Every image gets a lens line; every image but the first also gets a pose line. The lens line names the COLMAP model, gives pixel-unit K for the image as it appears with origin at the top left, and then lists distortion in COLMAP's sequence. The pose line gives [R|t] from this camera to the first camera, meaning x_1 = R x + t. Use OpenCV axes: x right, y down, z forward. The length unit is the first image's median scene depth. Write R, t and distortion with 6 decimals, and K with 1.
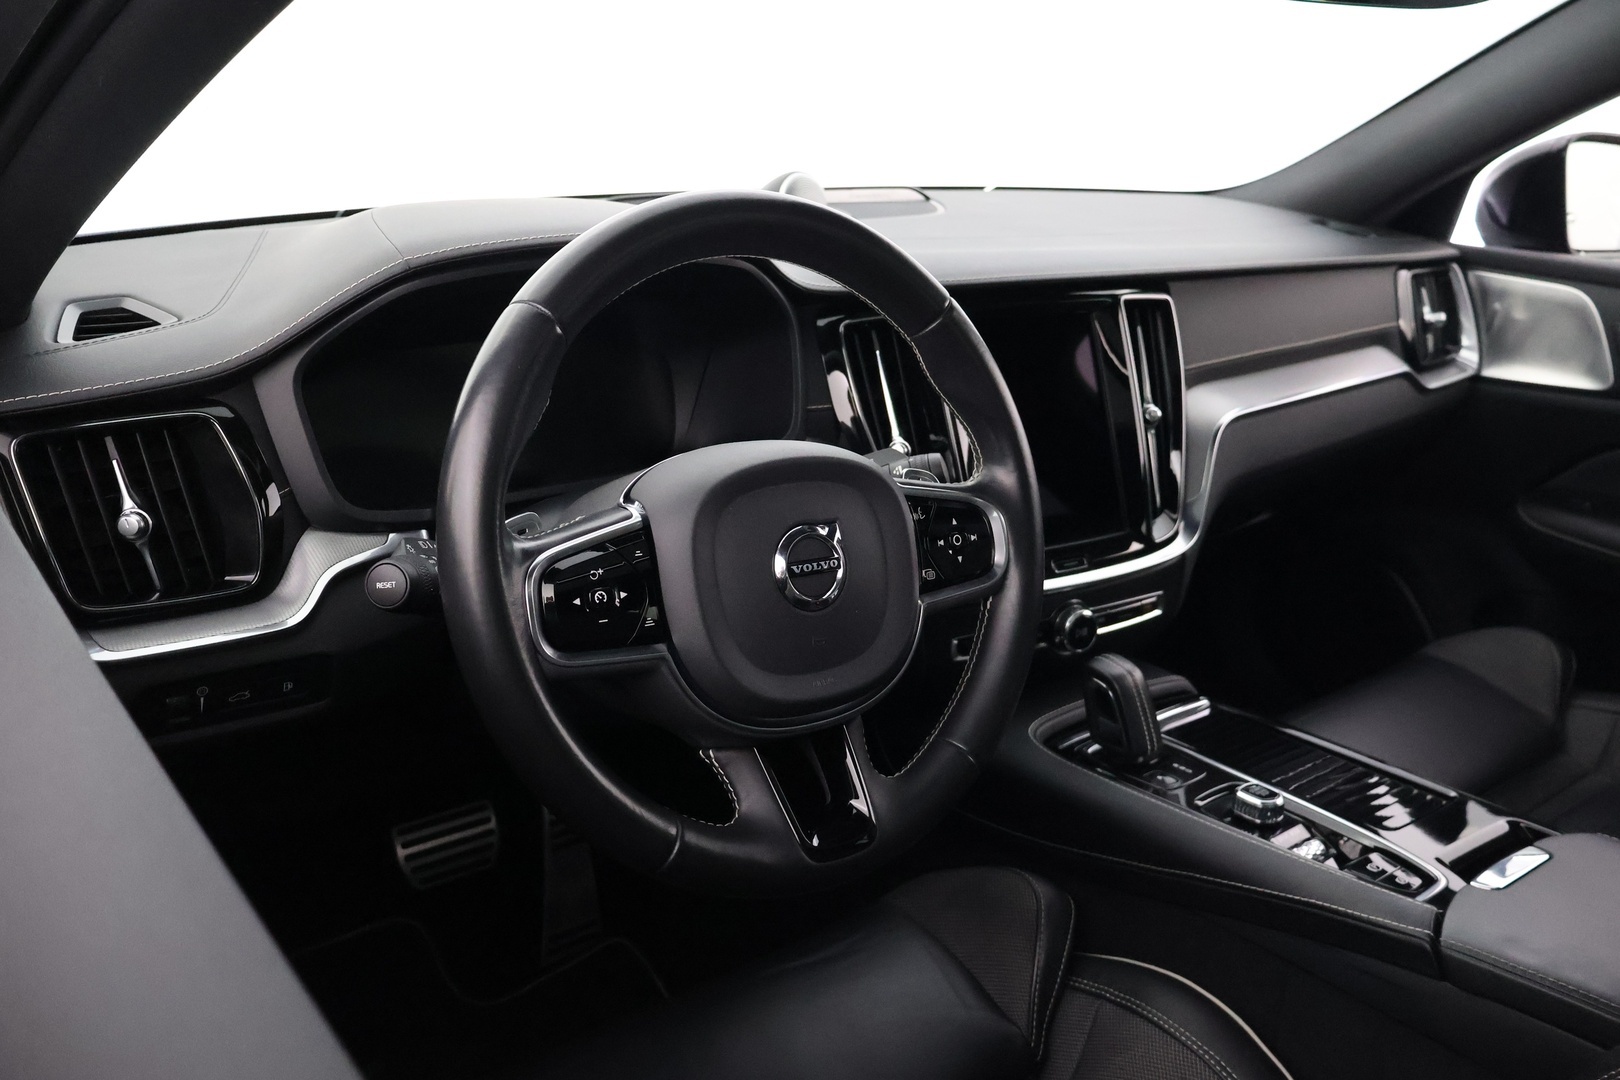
lens RADIAL K [[1363.3, 0, 807.0], [0, 1363.3, 537.3], [0, 0, 1]] dist [-0.010758, 0.002688]
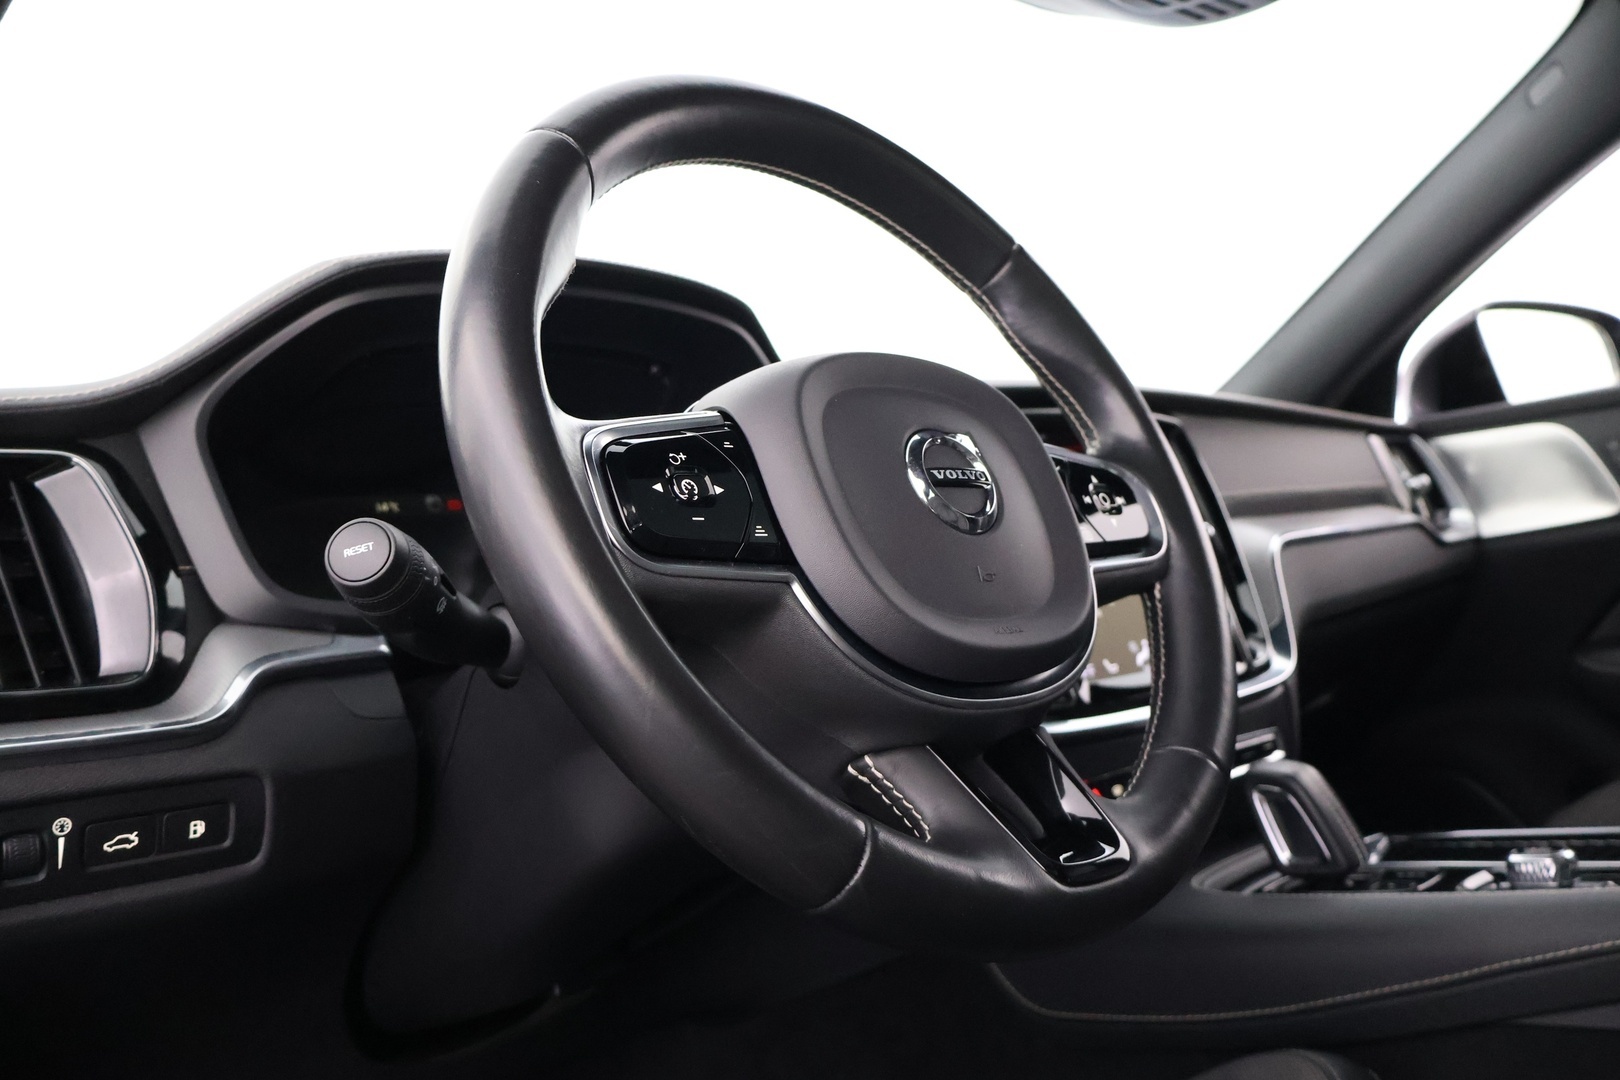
lens RADIAL K [[1363.3, 0, 807.0], [0, 1363.3, 537.3], [0, 0, 1]] dist [-0.010758, 0.002688]
pose [[0.980142, -0.151291, 0.128188, -0.158293], [0.188879, 0.909137, -0.371207, 0.281451], [-0.060380, 0.388047, 0.919659, 0.330066]]
